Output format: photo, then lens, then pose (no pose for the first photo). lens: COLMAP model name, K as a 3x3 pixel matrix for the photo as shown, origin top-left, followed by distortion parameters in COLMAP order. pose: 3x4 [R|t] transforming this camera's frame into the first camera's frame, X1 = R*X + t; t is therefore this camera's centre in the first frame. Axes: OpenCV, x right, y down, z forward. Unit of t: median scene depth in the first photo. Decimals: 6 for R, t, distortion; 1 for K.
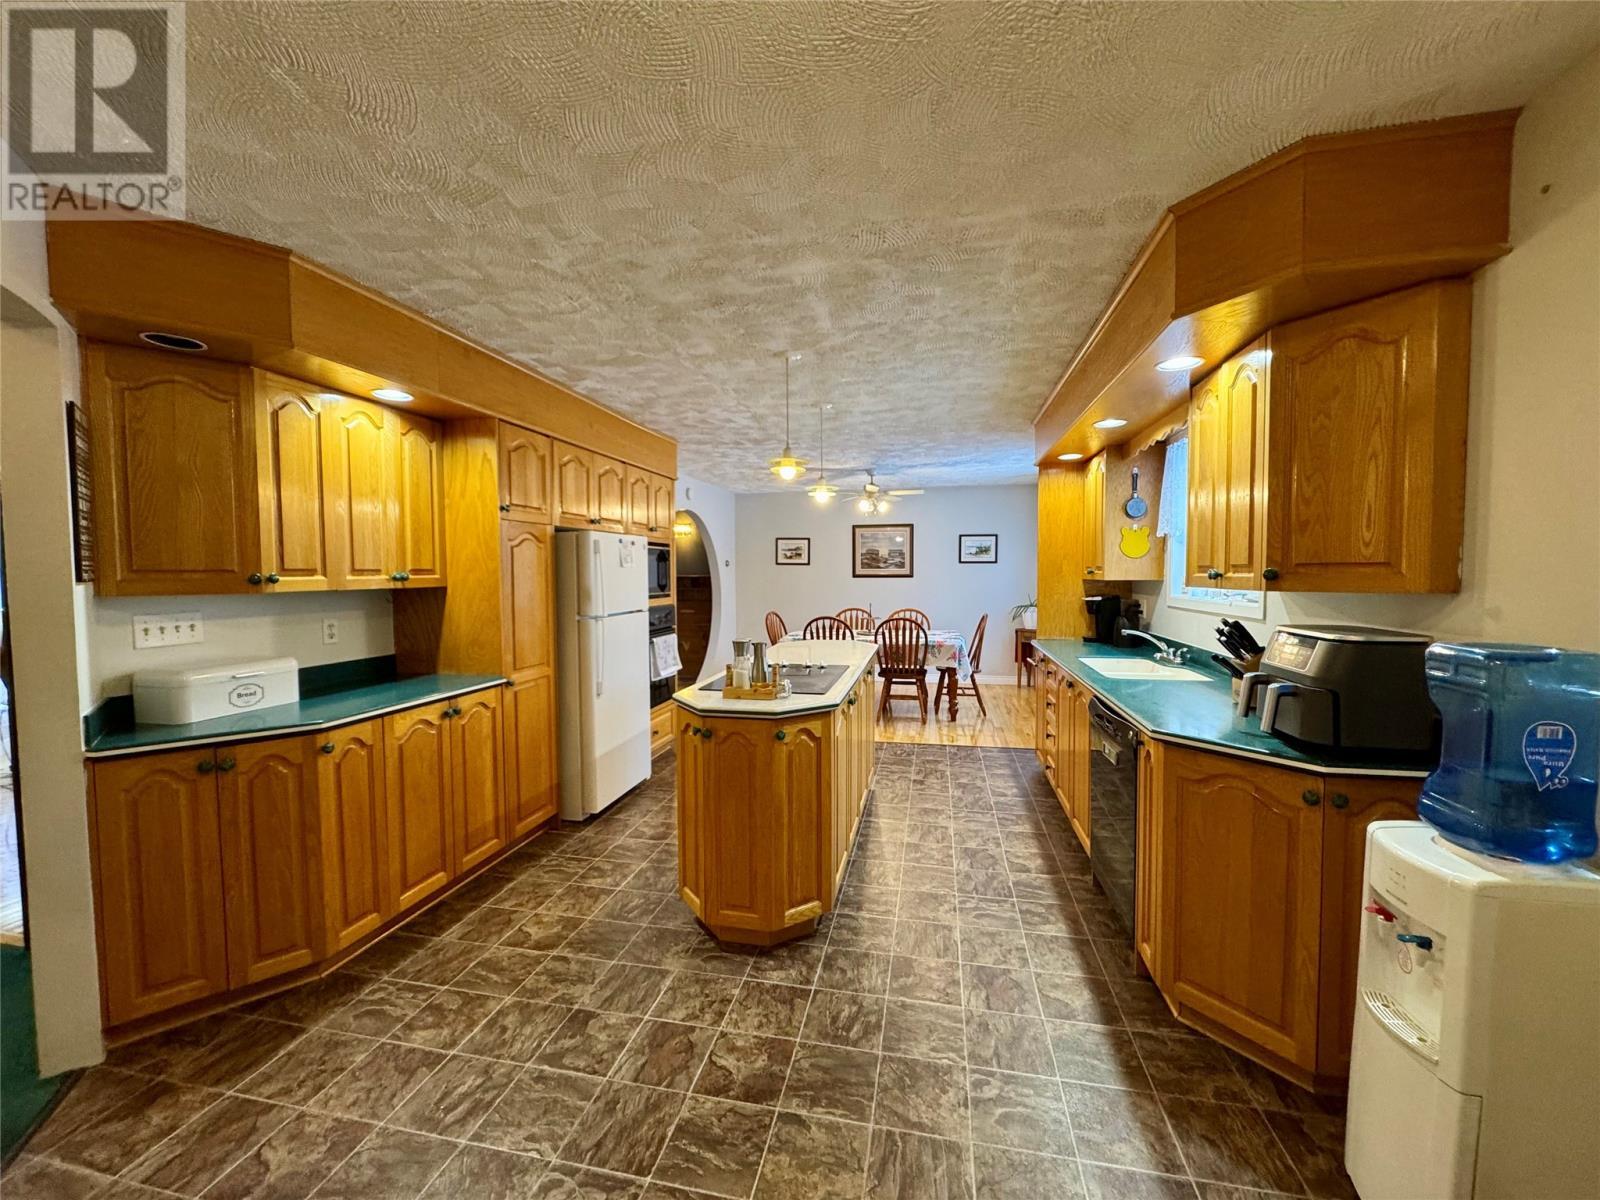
lens RADIAL K [[633.4, 0, 802.1], [0, 633.4, 601.8], [0, 0, 1]] dist [-0.004334, 0.000284]
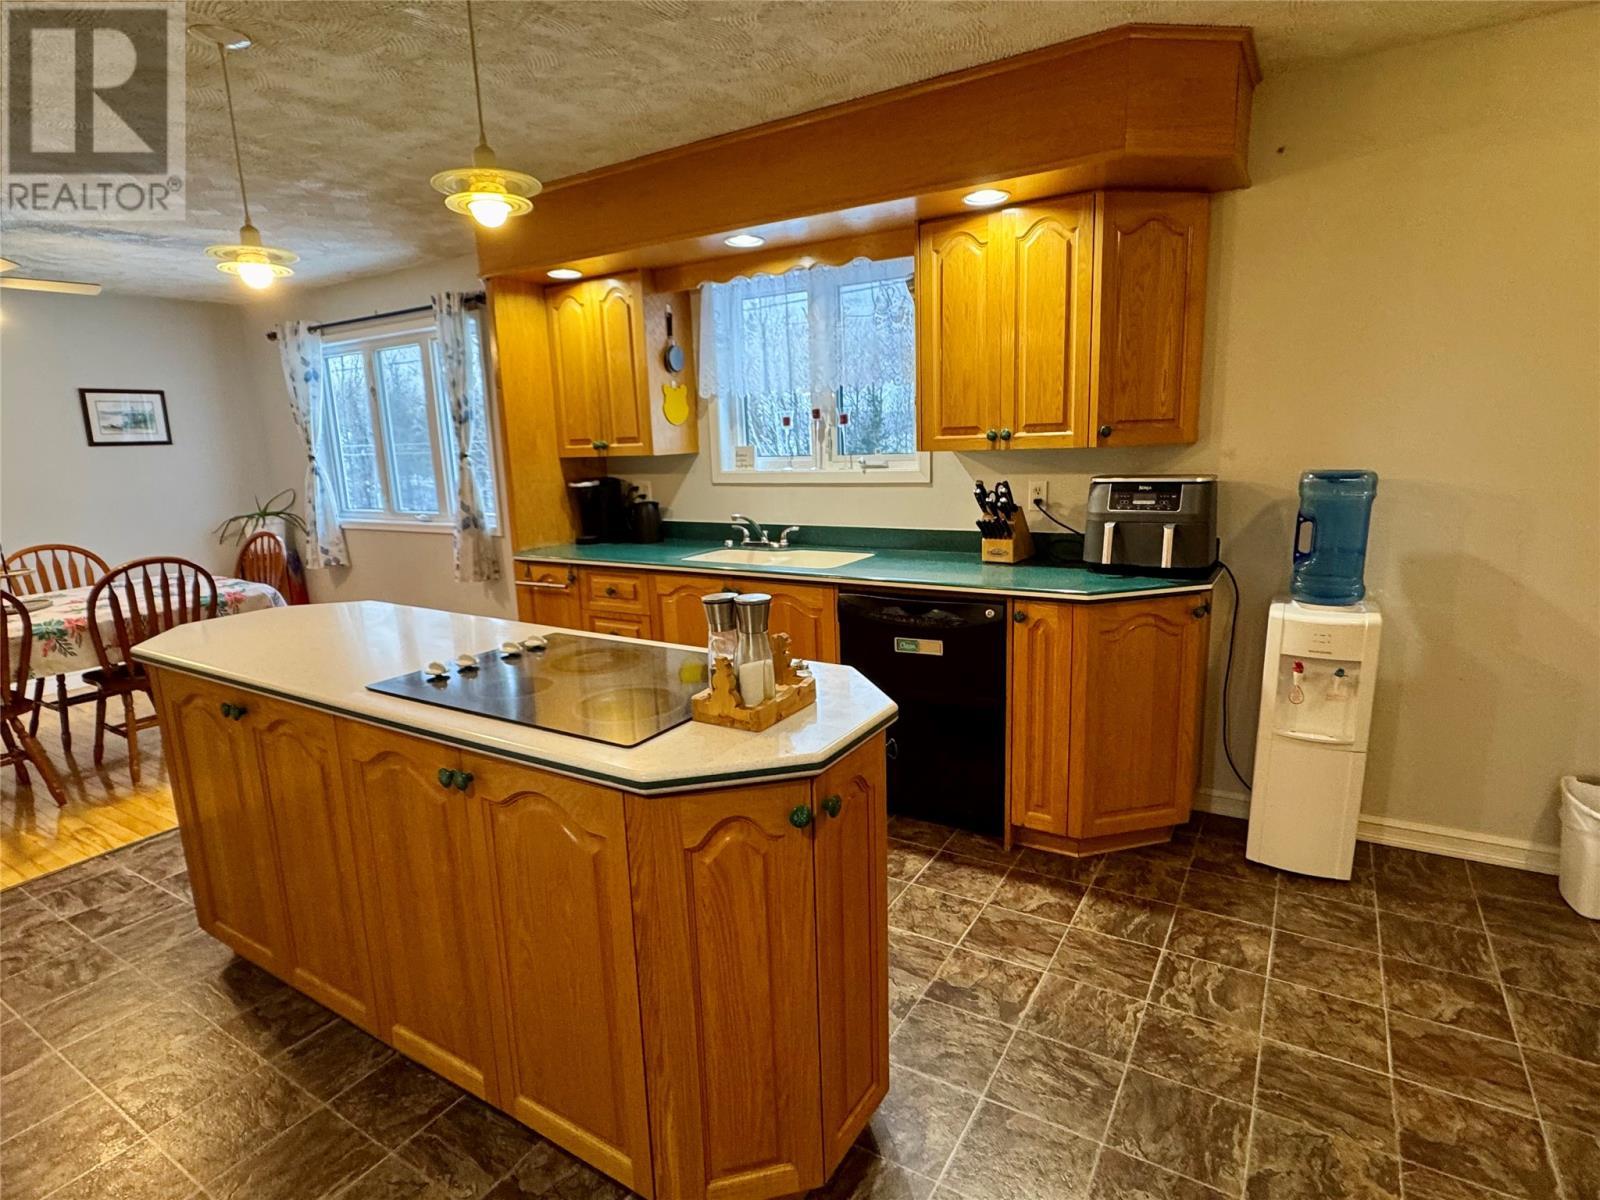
lens RADIAL K [[837.3, 0, 794.7], [0, 837.3, 602.9], [0, 0, 1]] dist [-0.003494, -0.000068]
pose [[0.345012, -0.191348, 0.918886, -0.574455], [0.078062, 0.981457, 0.175068, -0.032576], [-0.935346, 0.011329, 0.353552, 0.691123]]
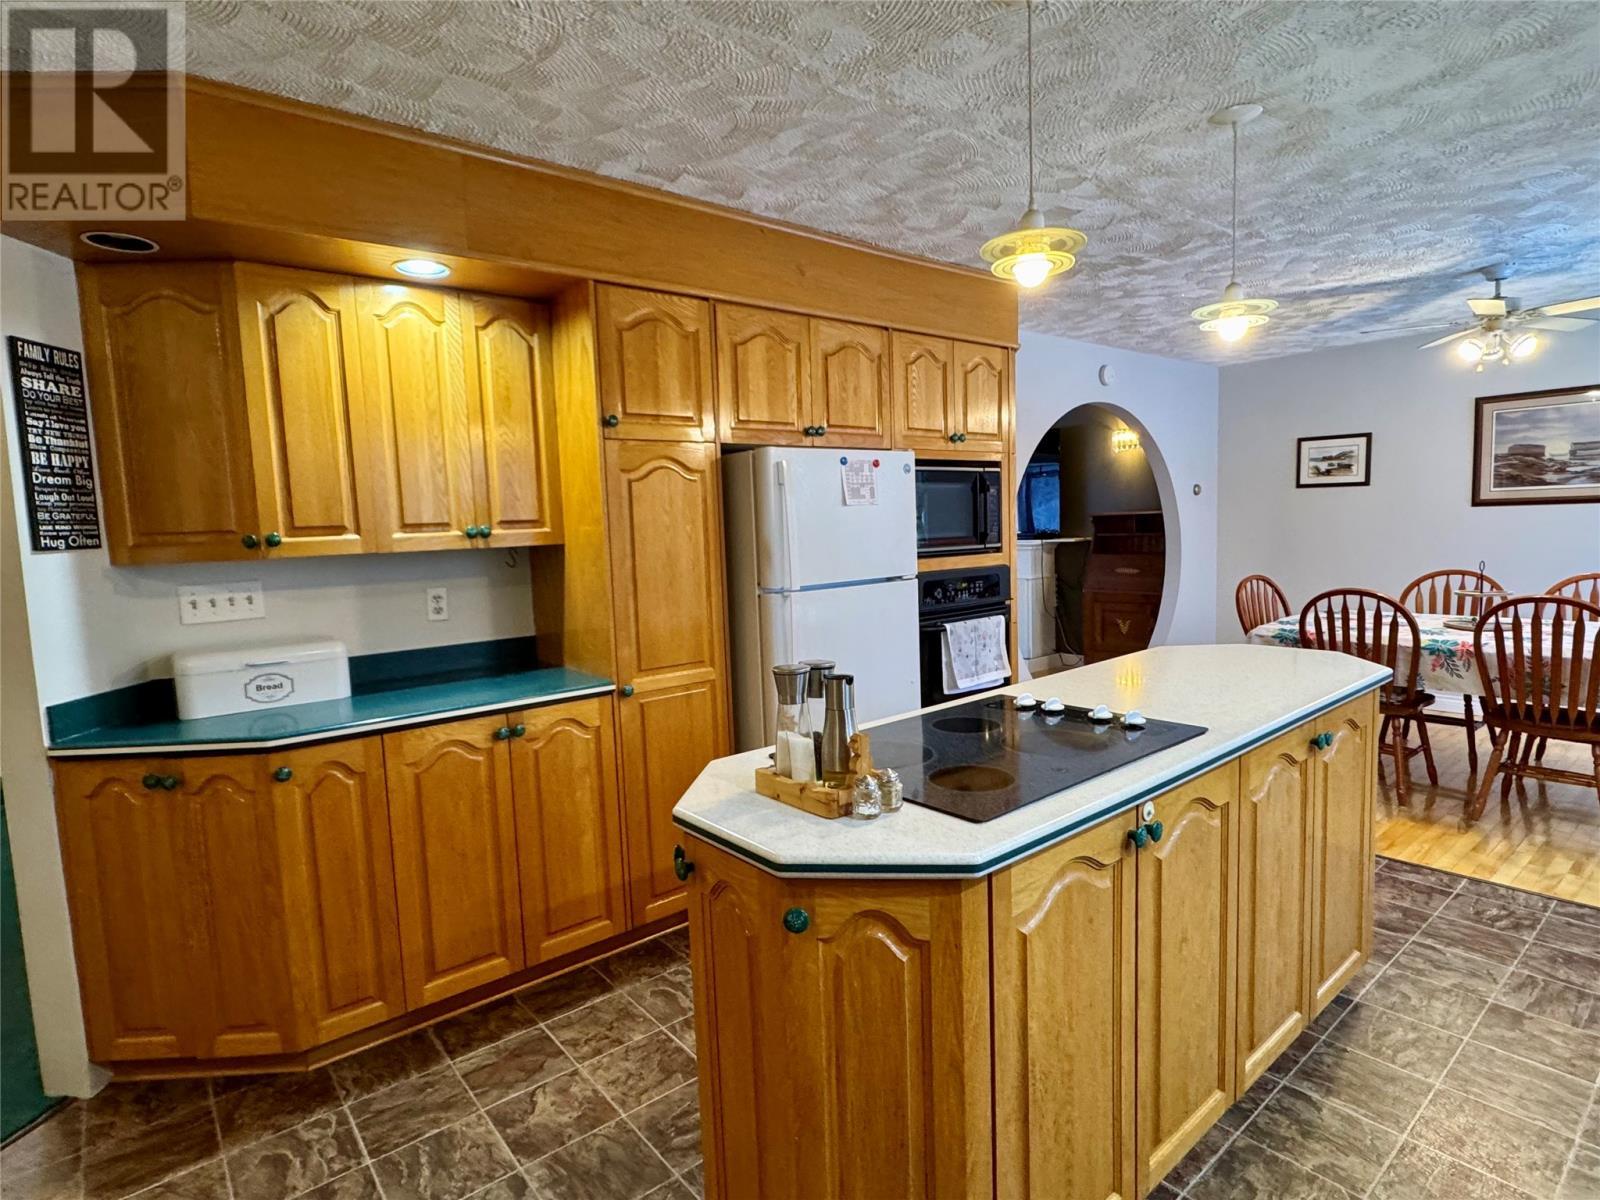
lens RADIAL K [[837.3, 0, 804.9], [0, 837.3, 602.5], [0, 0, 1]] dist [-0.003494, -0.000068]
pose [[0.780649, 0.038255, -0.623797, 0.250449], [0.002662, 0.997912, 0.064529, -0.021356], [0.624964, -0.052035, 0.778918, 0.511936]]
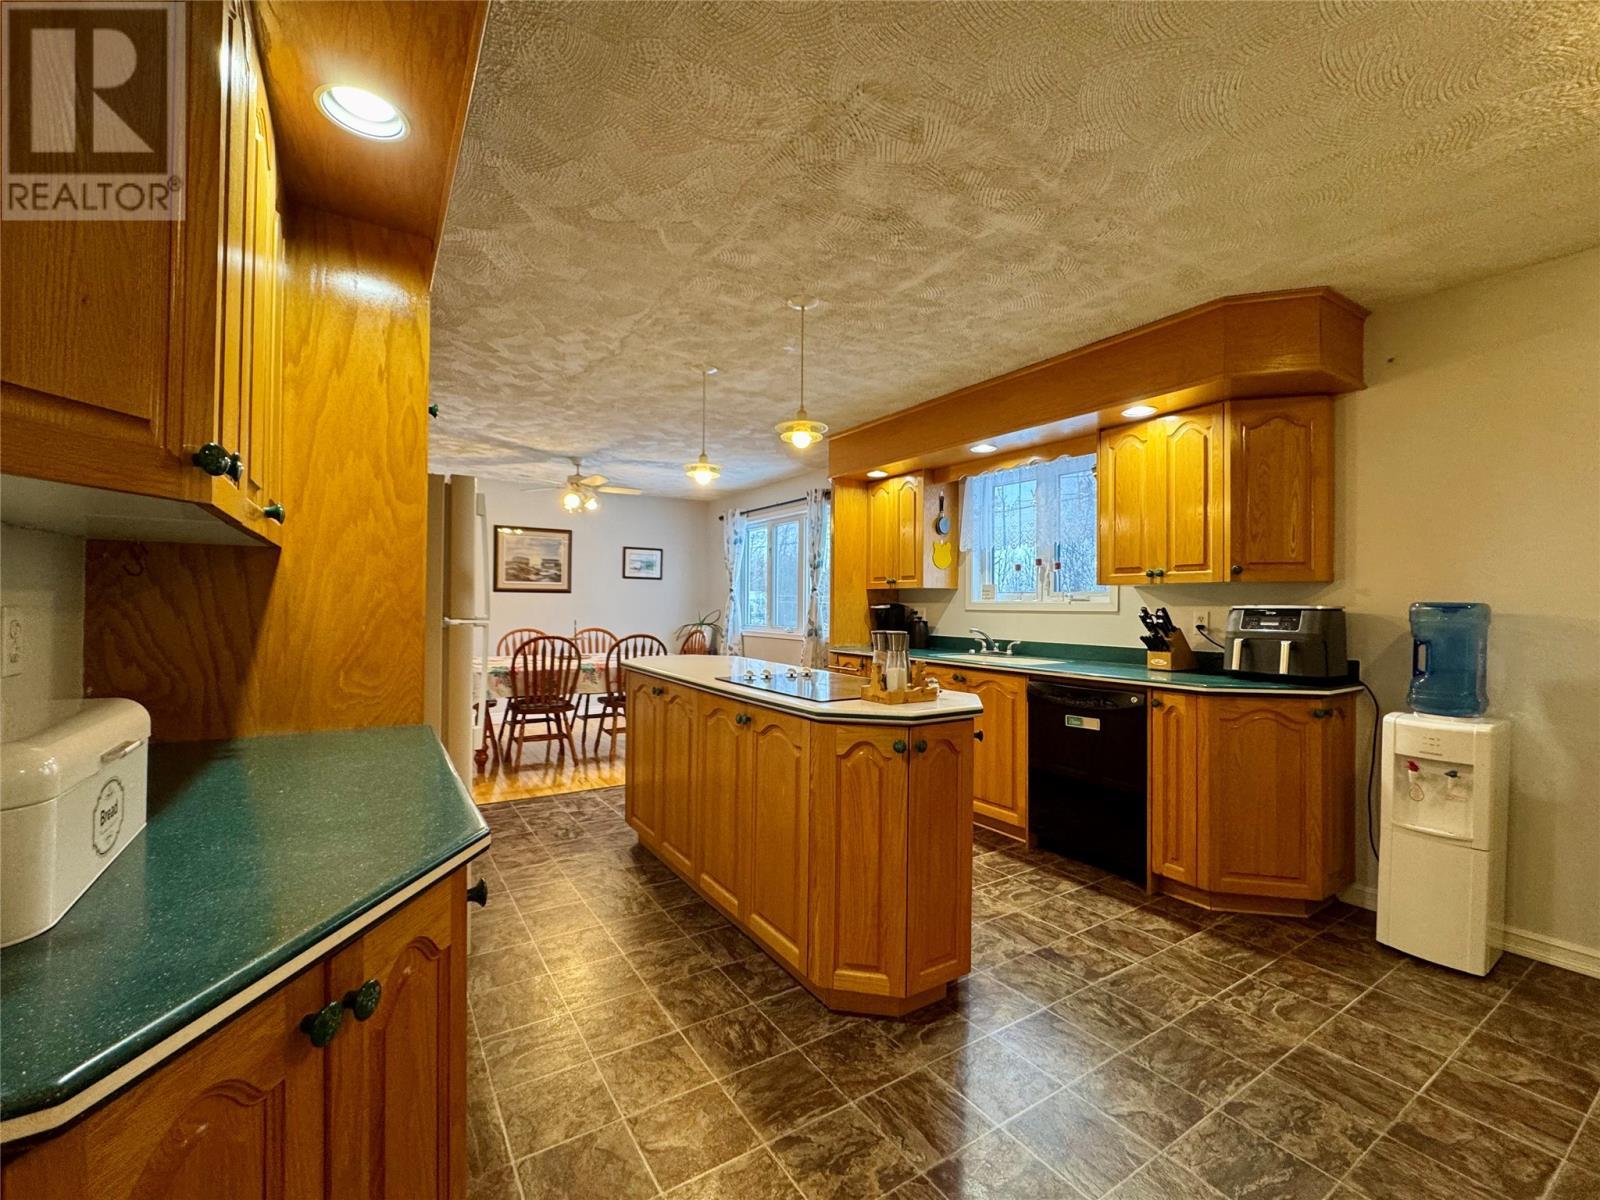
lens RADIAL K [[680.8, 0, 801.8], [0, 680.8, 601.9], [0, 0, 1]] dist [-0.000788, -0.000648]
pose [[0.709784, 0.016107, 0.704235, -0.727076], [0.019982, 0.998876, -0.042985, 0.053104], [-0.704135, 0.044582, 0.708665, 0.420021]]
